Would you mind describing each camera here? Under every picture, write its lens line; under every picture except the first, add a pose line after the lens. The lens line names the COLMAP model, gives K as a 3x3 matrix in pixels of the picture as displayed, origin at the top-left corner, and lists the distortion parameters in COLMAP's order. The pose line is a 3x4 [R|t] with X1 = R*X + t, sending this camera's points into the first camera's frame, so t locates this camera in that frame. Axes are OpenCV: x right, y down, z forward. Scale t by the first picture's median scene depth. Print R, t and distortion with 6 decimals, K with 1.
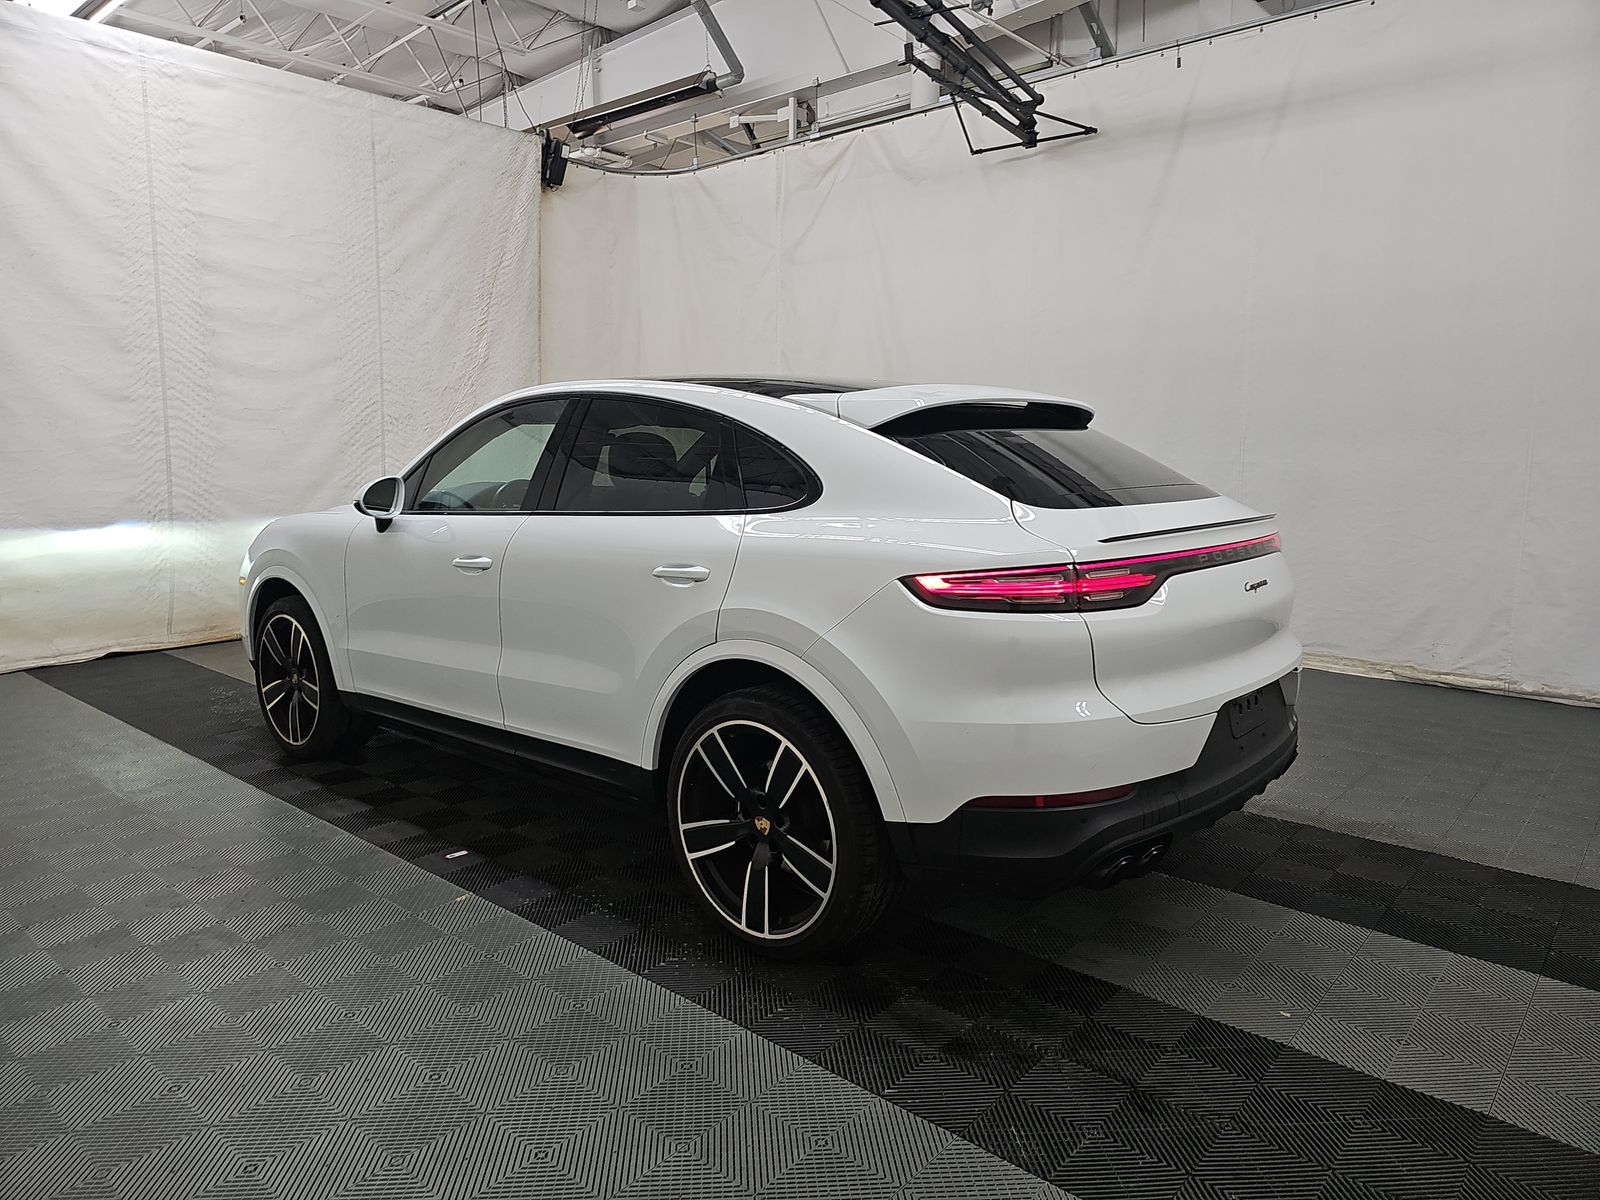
lens RADIAL K [[1060.8, 0, 794.8], [0, 1060.8, 591.8], [0, 0, 1]] dist [0.041276, -0.037552]
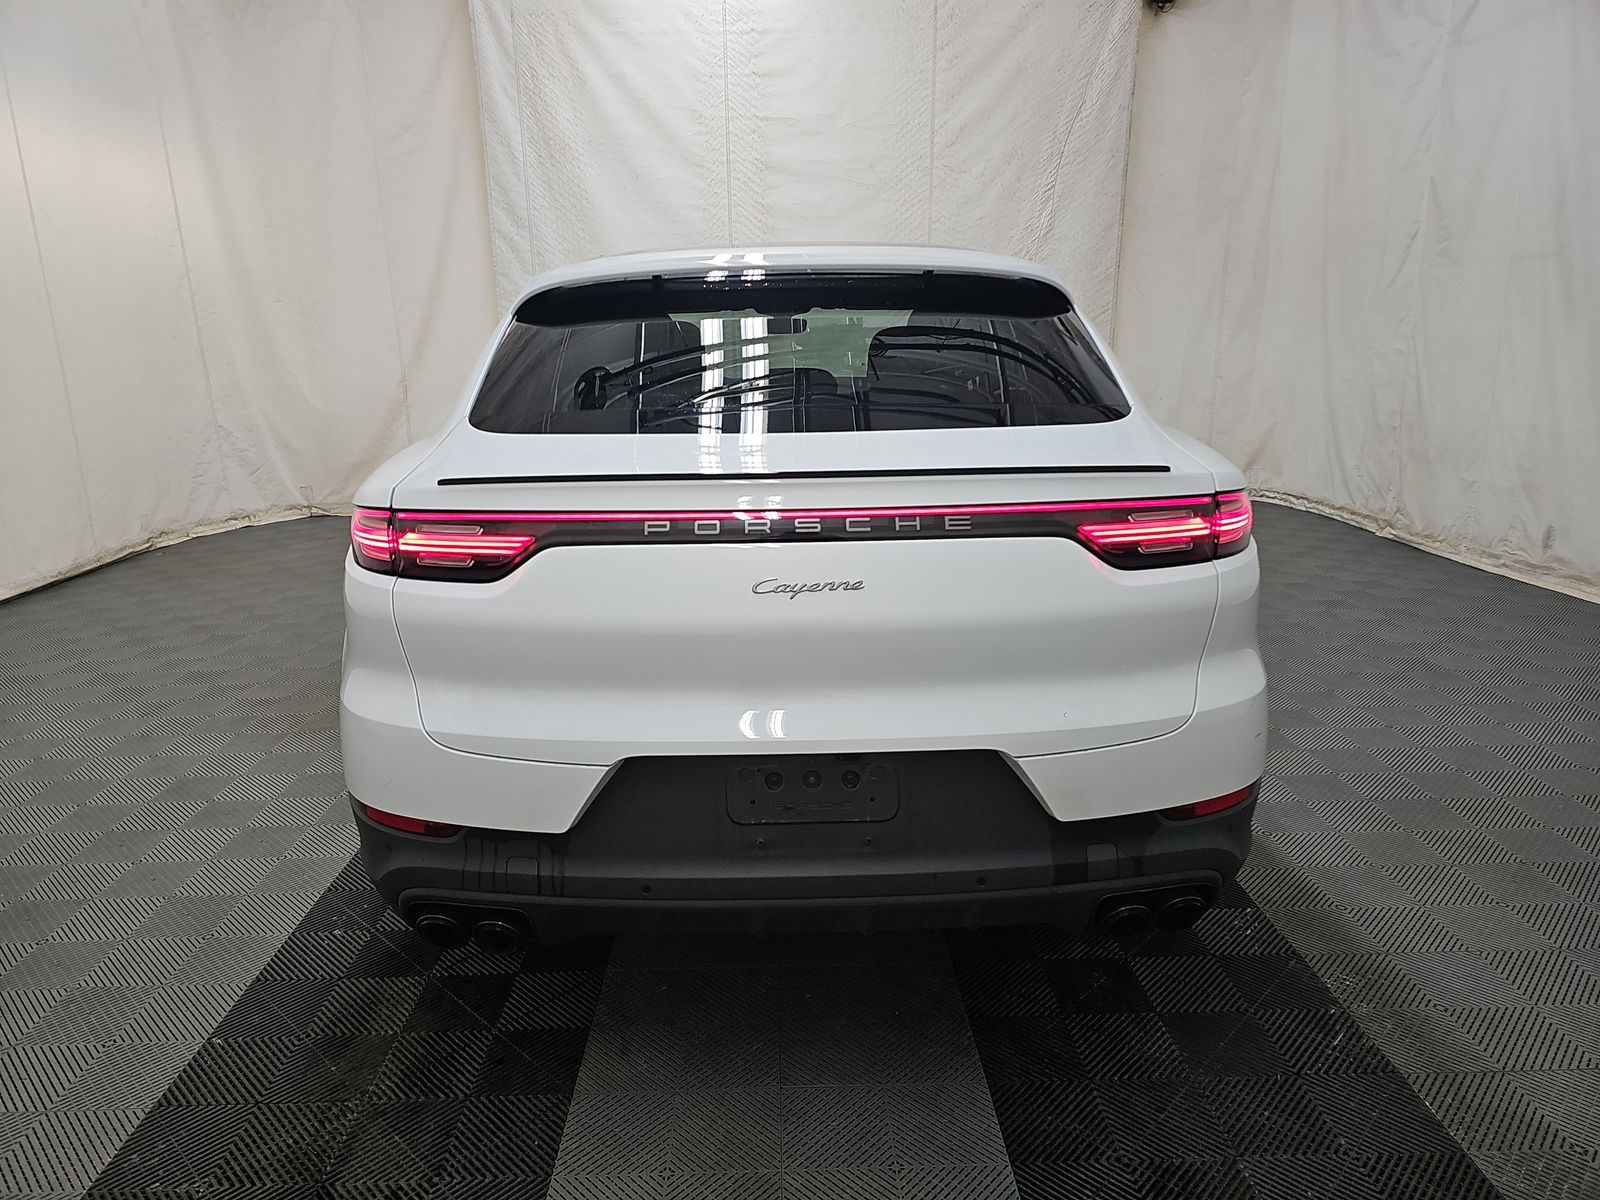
lens RADIAL K [[1060.8, 0, 791.6], [0, 1060.8, 611.9], [0, 0, 1]] dist [0.041276, -0.037552]
pose [[0.671529, 0.176508, -0.719648, 0.343819], [-0.081329, 0.982904, 0.165185, -0.035135], [0.736501, -0.052399, 0.674404, 0.246851]]
